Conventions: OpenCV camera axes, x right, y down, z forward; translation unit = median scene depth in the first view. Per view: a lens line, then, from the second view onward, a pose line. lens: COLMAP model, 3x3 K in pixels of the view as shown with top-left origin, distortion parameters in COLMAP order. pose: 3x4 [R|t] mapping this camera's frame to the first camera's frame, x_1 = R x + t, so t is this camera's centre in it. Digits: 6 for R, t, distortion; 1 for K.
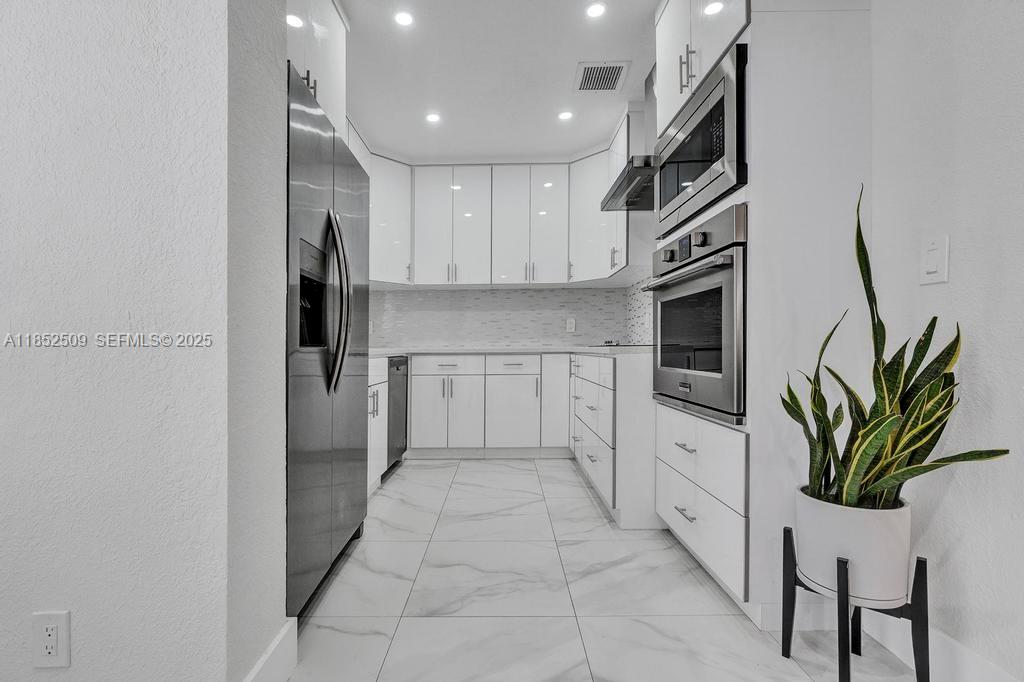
lens RADIAL K [[439.7, 0, 475.3], [0, 439.7, 345.2], [0, 0, 1]] dist [-0.000301, -0.000170]
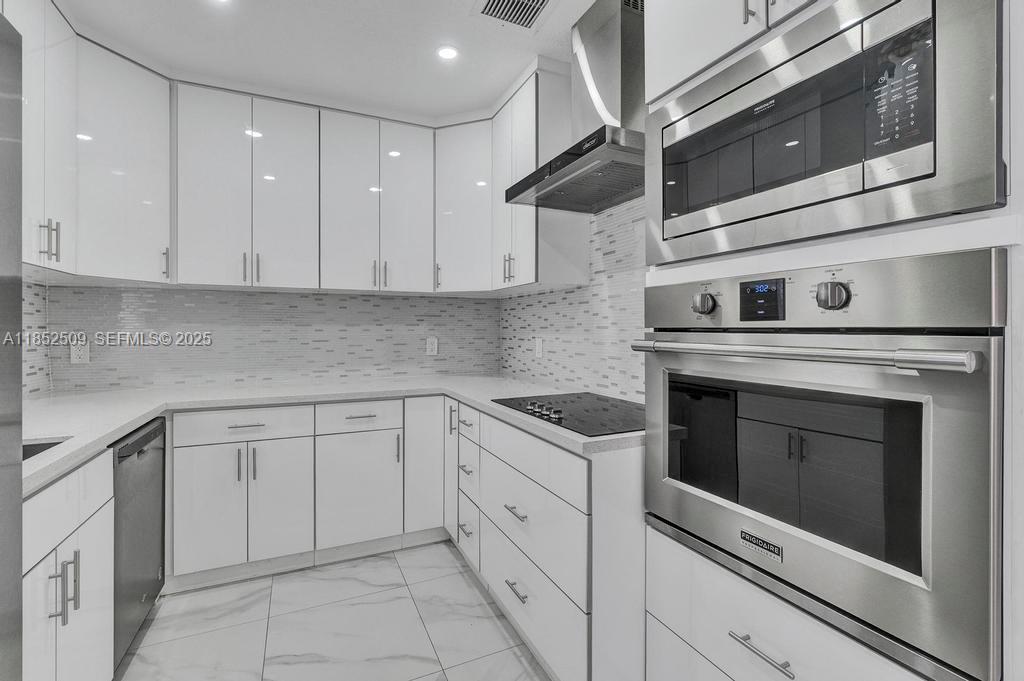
lens RADIAL K [[456.1, 0, 500.1], [0, 456.1, 329.4], [0, 0, 1]] dist [-0.003841, -0.000894]
pose [[0.888438, -0.006295, 0.458954, -0.040129], [0.005526, 0.999980, 0.003017, -0.085884], [-0.458964, -0.000144, 0.888455, 0.293632]]
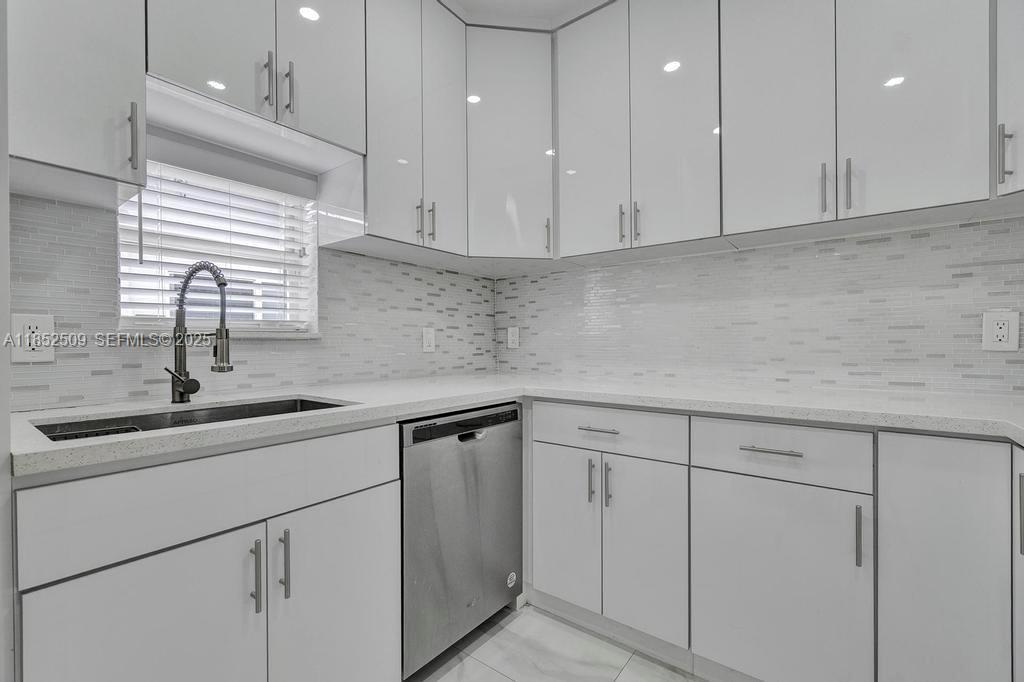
lens RADIAL K [[455.0, 0, 484.8], [0, 455.0, 340.6], [0, 0, 1]] dist [-0.002354, -0.000341]
pose [[0.824034, -0.006940, -0.566498, 0.101916], [0.005516, 0.999976, -0.004228, -0.043253], [0.566513, 0.000359, 0.824052, 0.561945]]
